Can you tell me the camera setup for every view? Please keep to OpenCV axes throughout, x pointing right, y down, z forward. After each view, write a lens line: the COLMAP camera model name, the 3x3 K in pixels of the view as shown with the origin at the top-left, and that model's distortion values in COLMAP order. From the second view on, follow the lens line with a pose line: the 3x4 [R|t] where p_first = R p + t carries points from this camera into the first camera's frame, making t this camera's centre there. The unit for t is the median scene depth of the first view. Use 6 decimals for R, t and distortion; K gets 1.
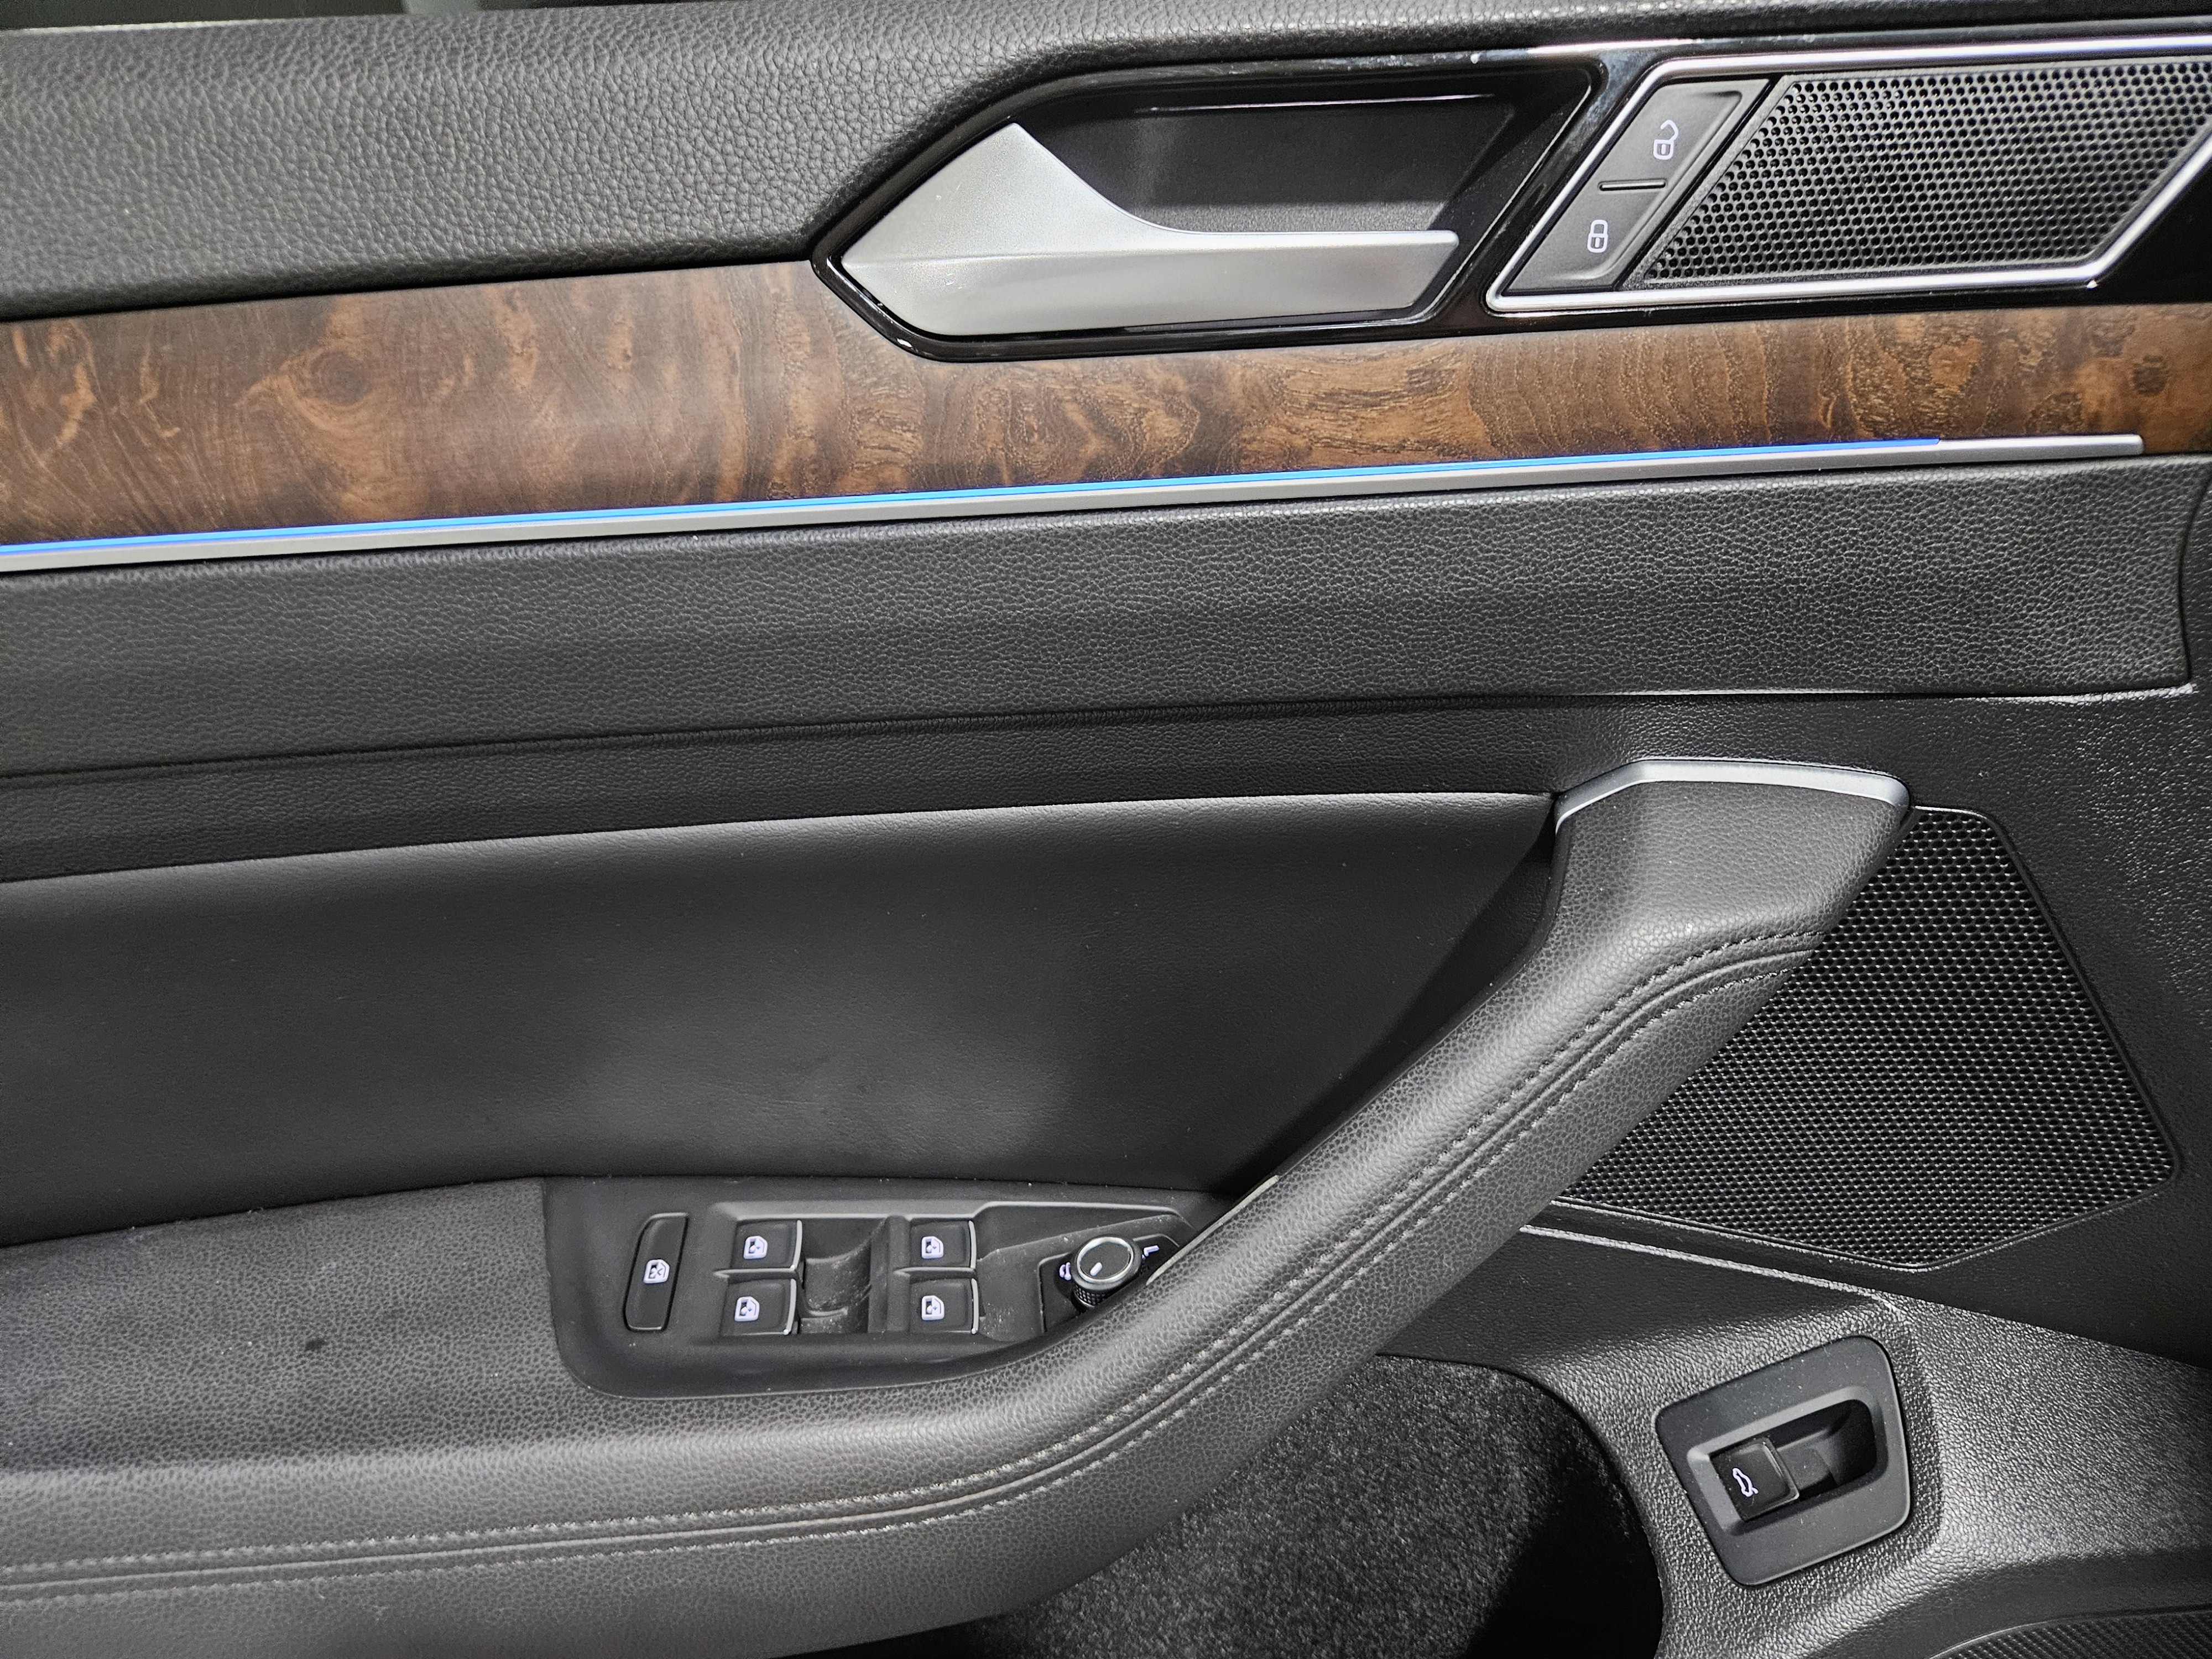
lens RADIAL K [[1521.6, 0, 1118.8], [0, 1521.6, 828.7], [0, 0, 1]] dist [0.045477, -0.044163]
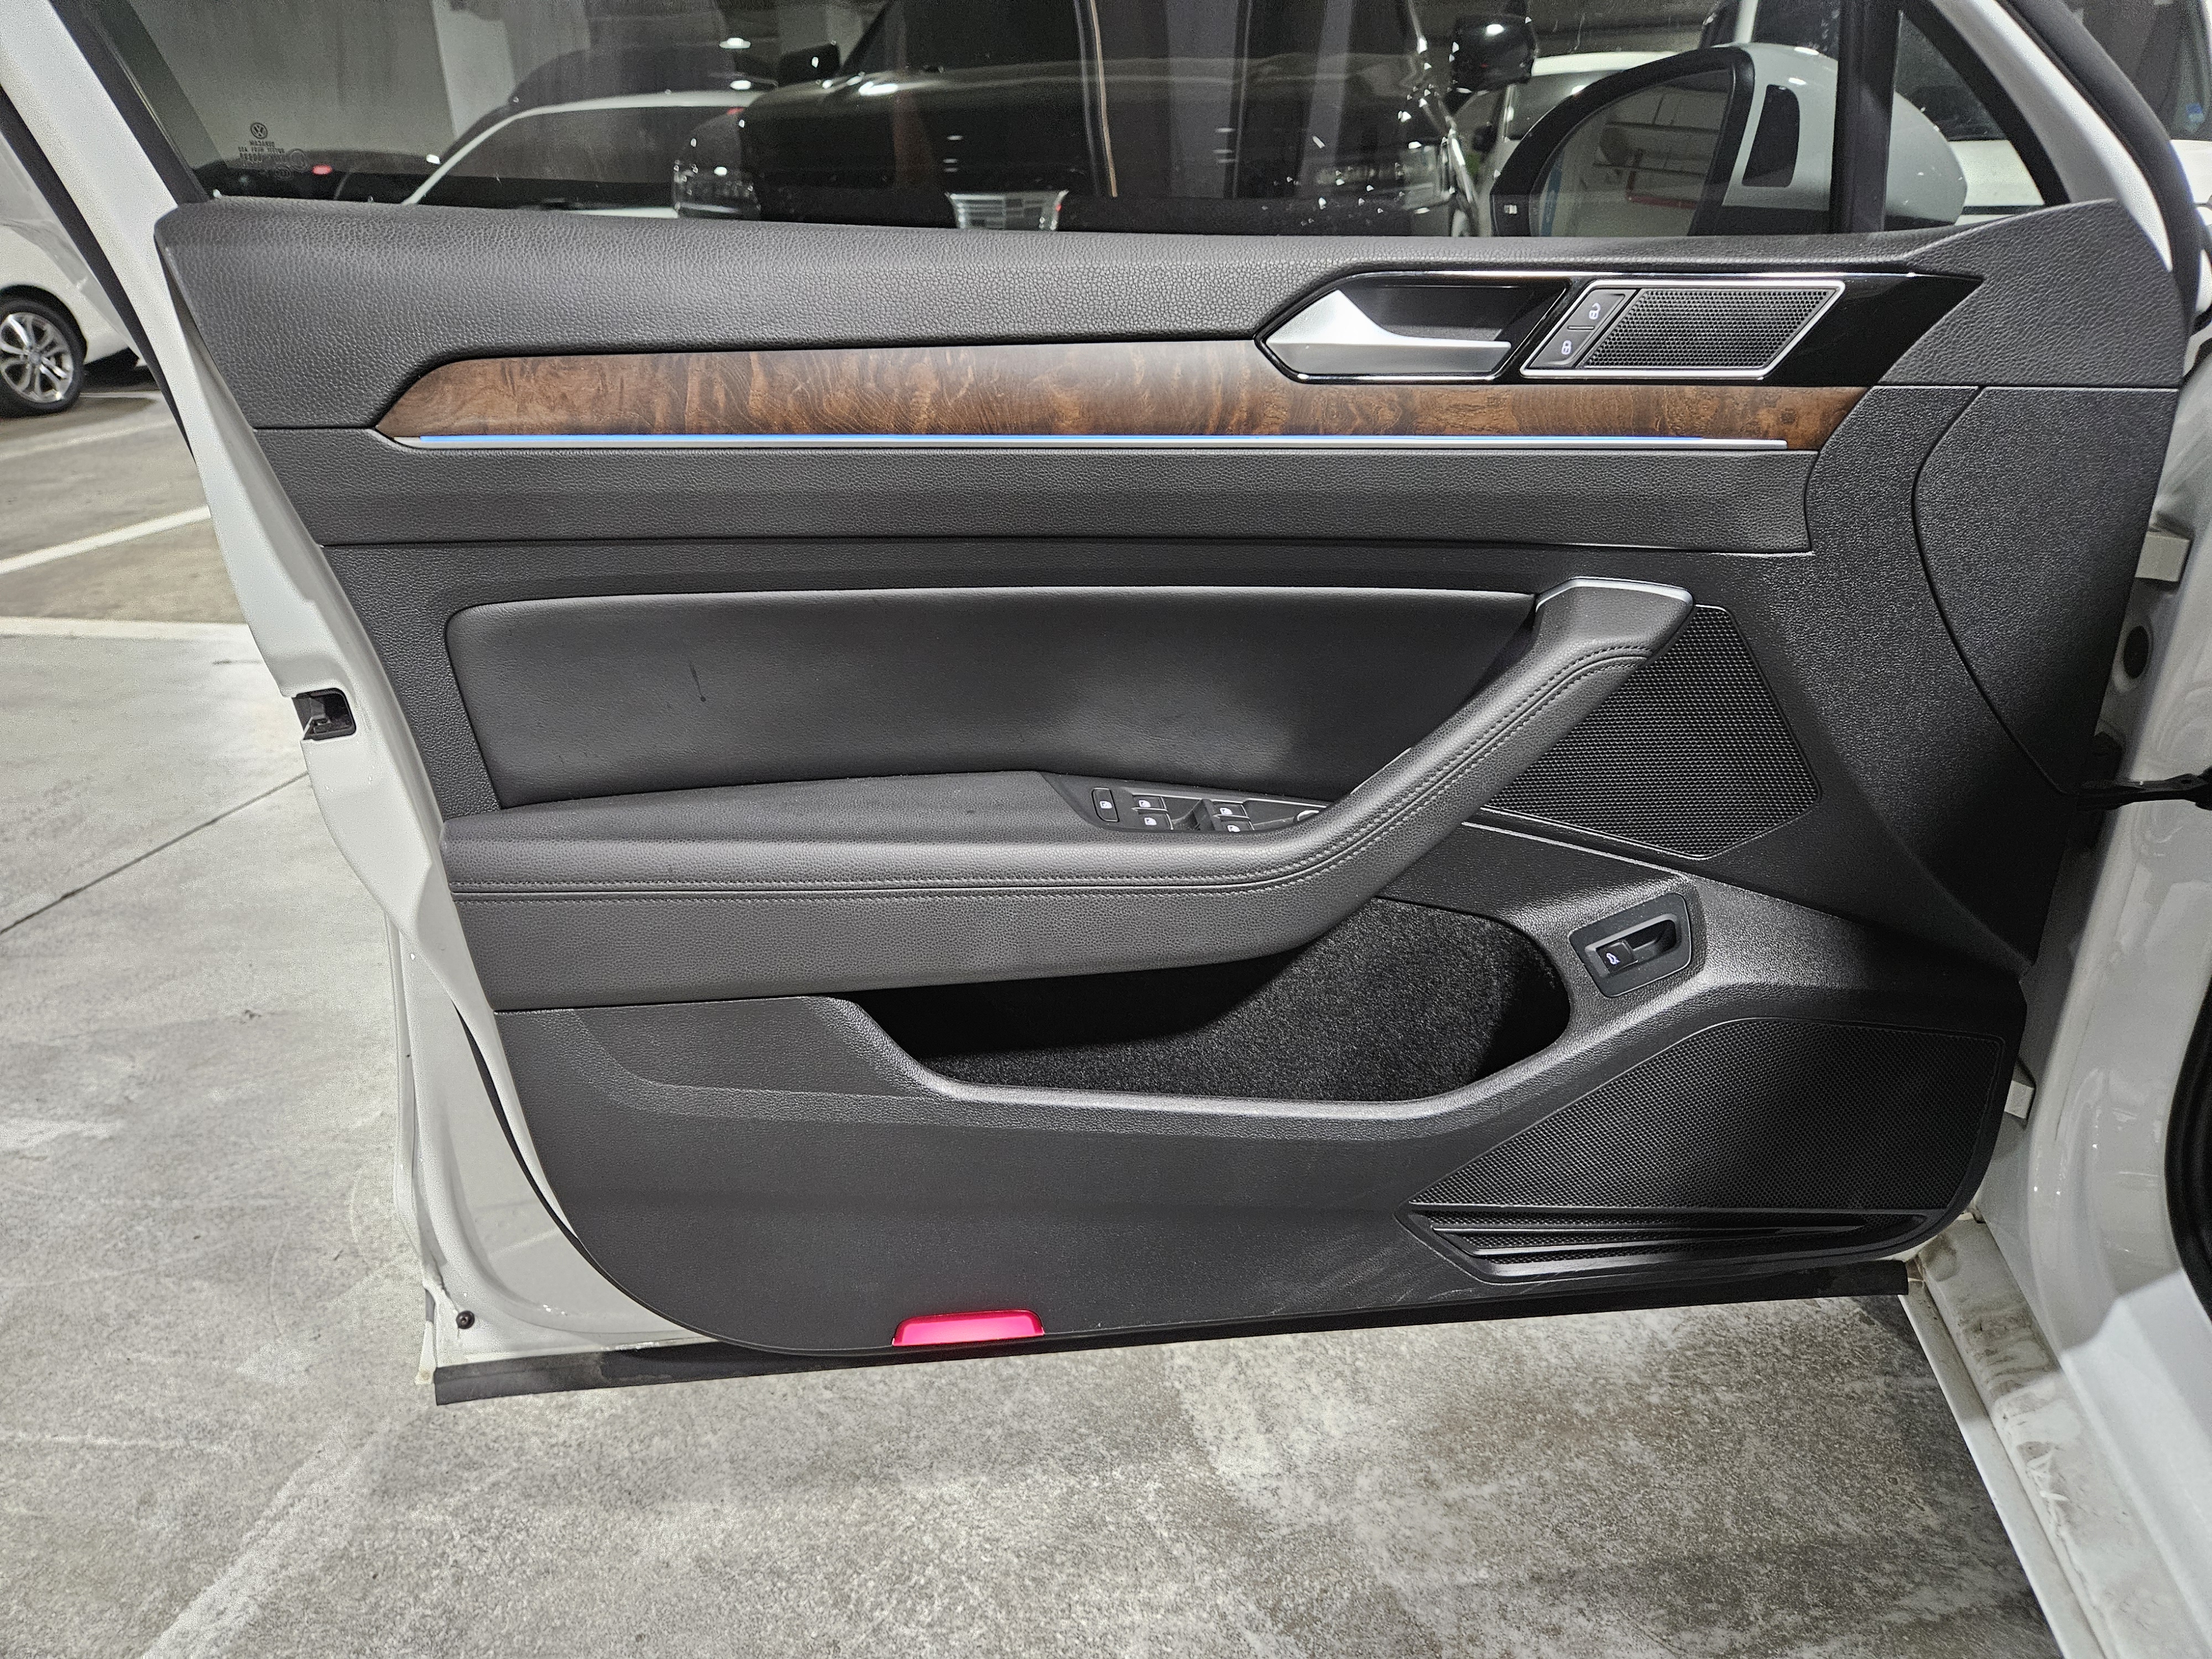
lens RADIAL K [[1521.6, 0, 1094.8], [0, 1521.6, 829.3], [0, 0, 1]] dist [0.045477, -0.044163]
pose [[0.998413, 0.048446, 0.028723, -0.466644], [-0.047131, 0.997883, -0.044817, 0.519887], [-0.030833, 0.043392, 0.998582, -1.369467]]
